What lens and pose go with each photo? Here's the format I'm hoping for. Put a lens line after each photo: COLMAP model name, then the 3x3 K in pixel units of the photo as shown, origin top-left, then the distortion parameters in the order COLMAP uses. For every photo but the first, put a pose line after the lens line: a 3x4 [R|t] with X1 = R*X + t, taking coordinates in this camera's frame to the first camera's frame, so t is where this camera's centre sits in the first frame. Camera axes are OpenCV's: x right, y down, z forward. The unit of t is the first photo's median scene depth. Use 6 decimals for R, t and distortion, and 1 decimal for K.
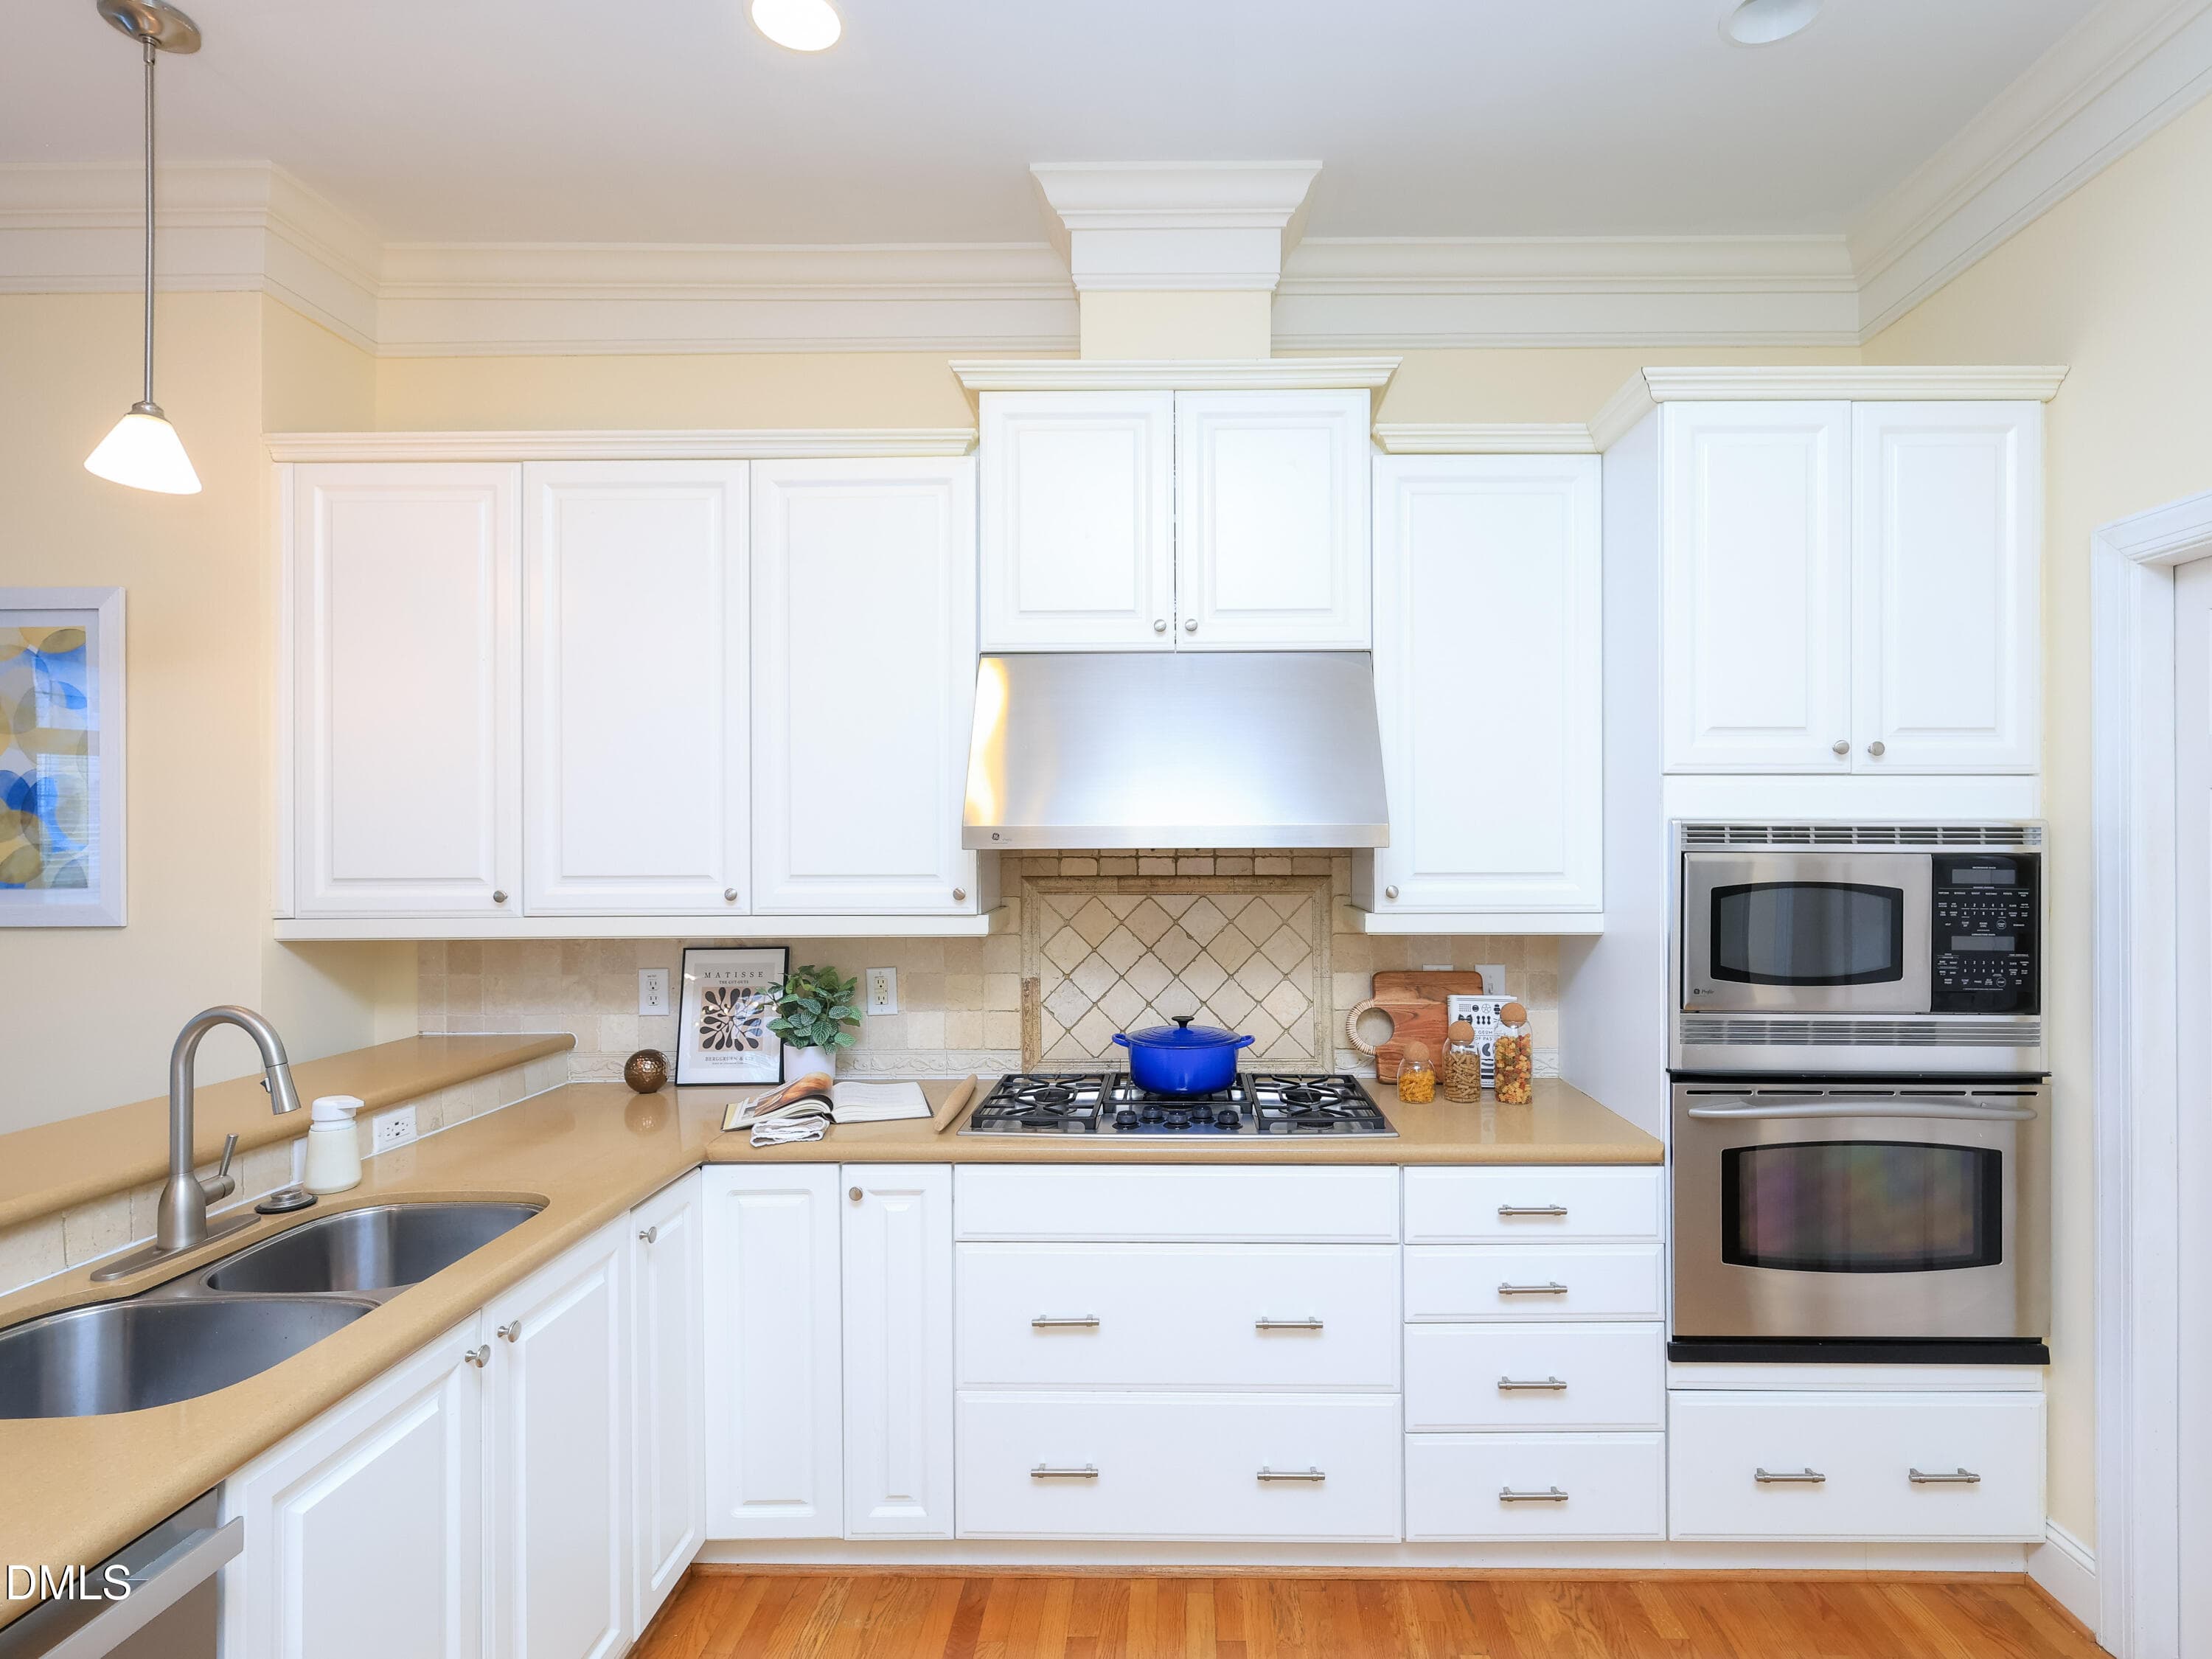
lens RADIAL K [[1120.4, 0, 1153.3], [0, 1120.4, 840.9], [0, 0, 1]] dist [0.004618, 0.001381]
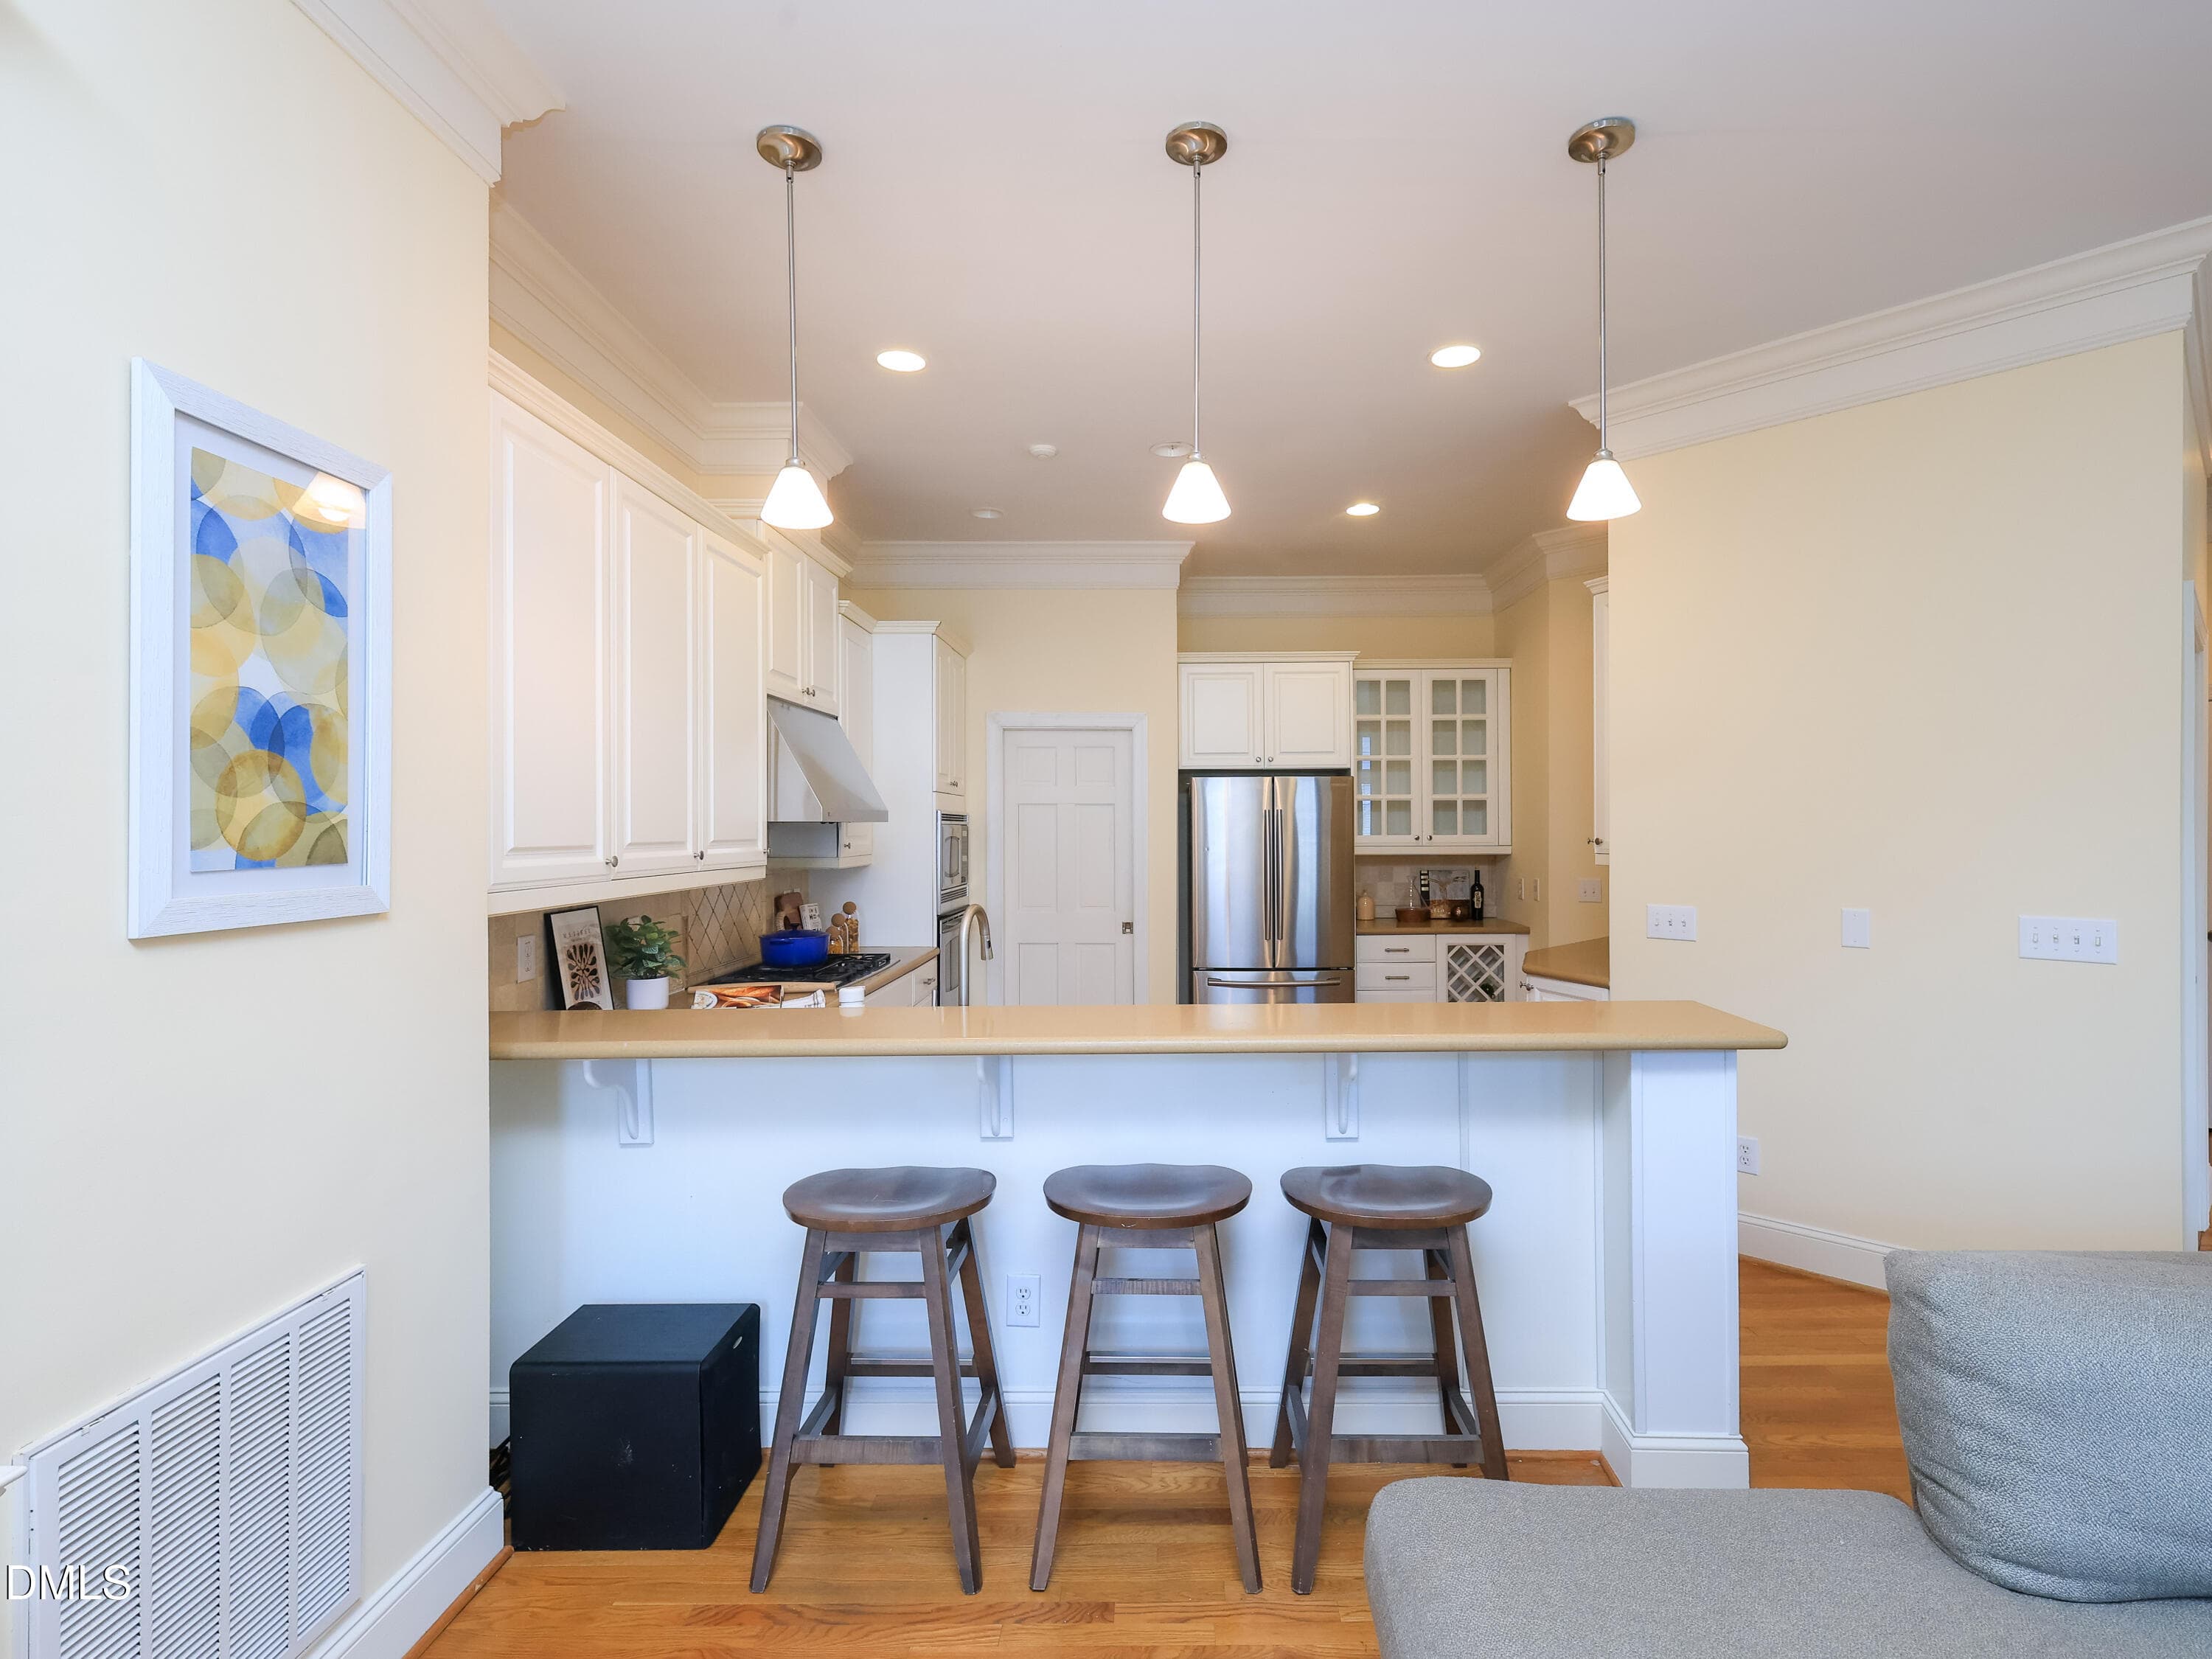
lens RADIAL K [[1120.4, 0, 1153.3], [0, 1120.4, 840.9], [0, 0, 1]] dist [0.004618, 0.001381]
pose [[-0.002908, -0.009183, 0.999954, -1.699778], [0.008924, 0.999918, 0.009209, 0.025066], [-0.999956, 0.008950, -0.002826, 0.488508]]
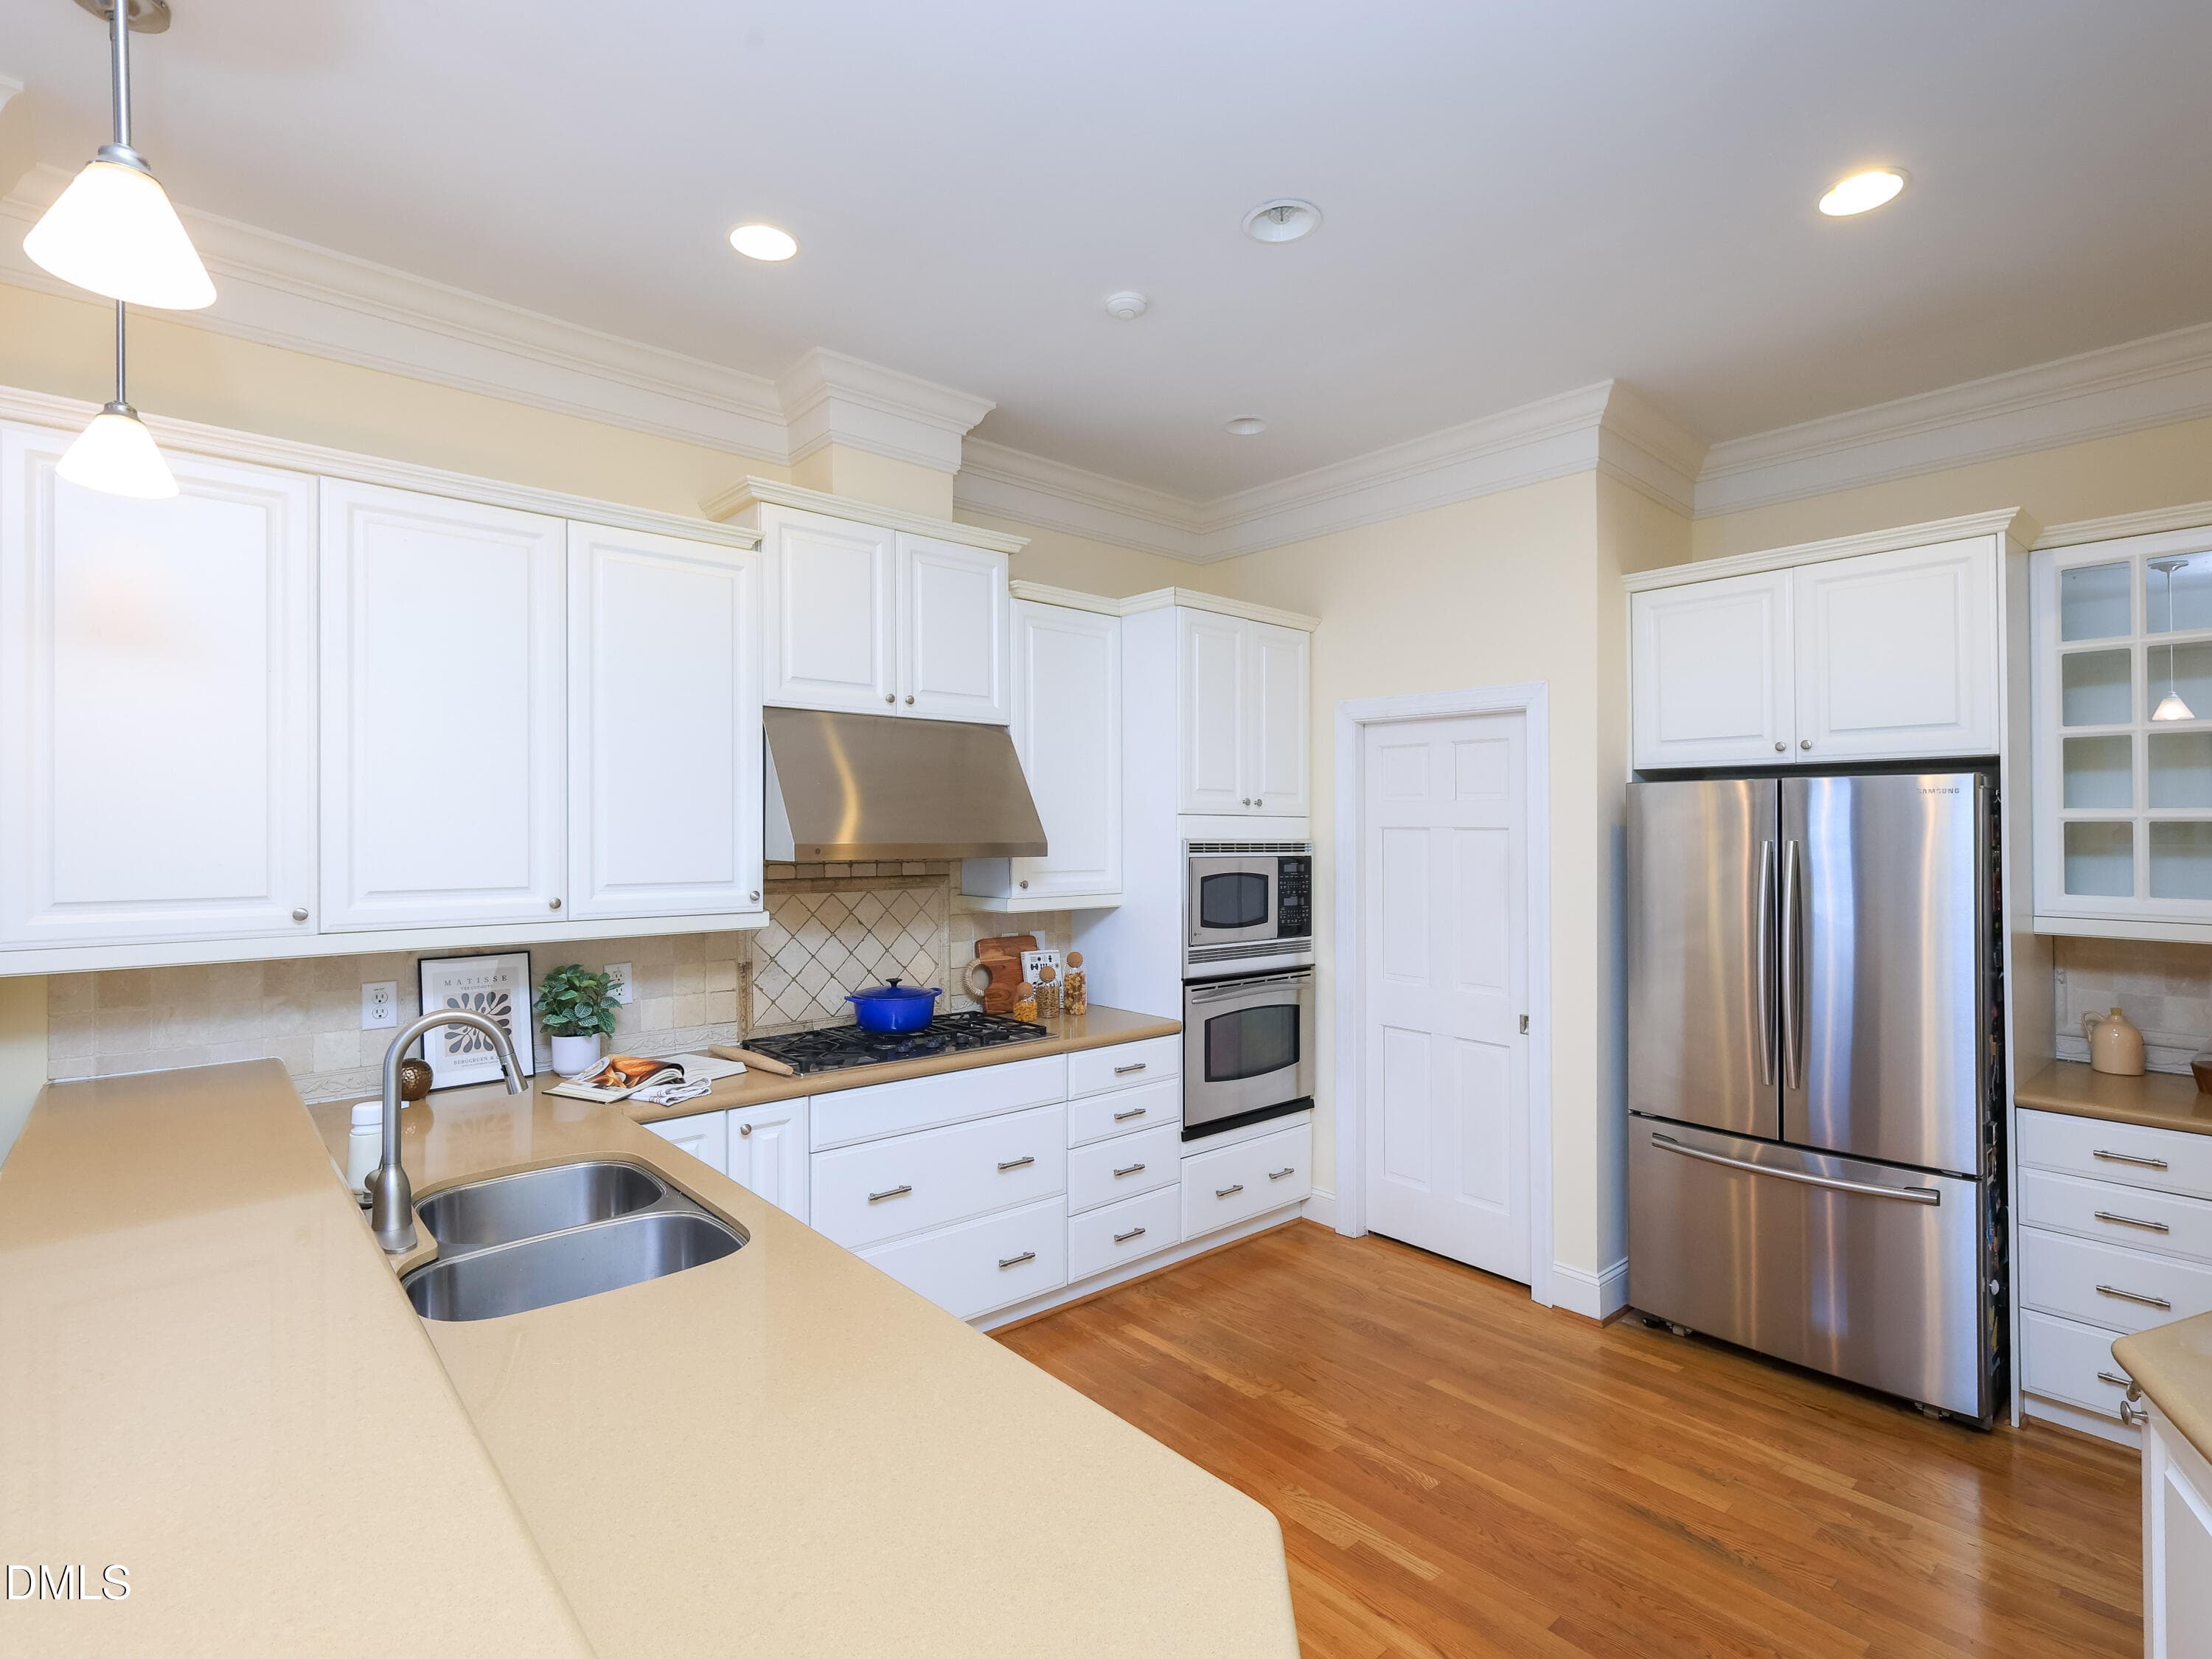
lens RADIAL K [[1081.7, 0, 1106.0], [0, 1081.7, 829.5], [0, 0, 1]] dist [0.001879, 0.000818]
pose [[0.744197, 0.006049, 0.667933, -0.689564], [-0.002328, 0.999976, -0.006463, -0.020479], [-0.667957, 0.003255, 0.744193, -0.179083]]
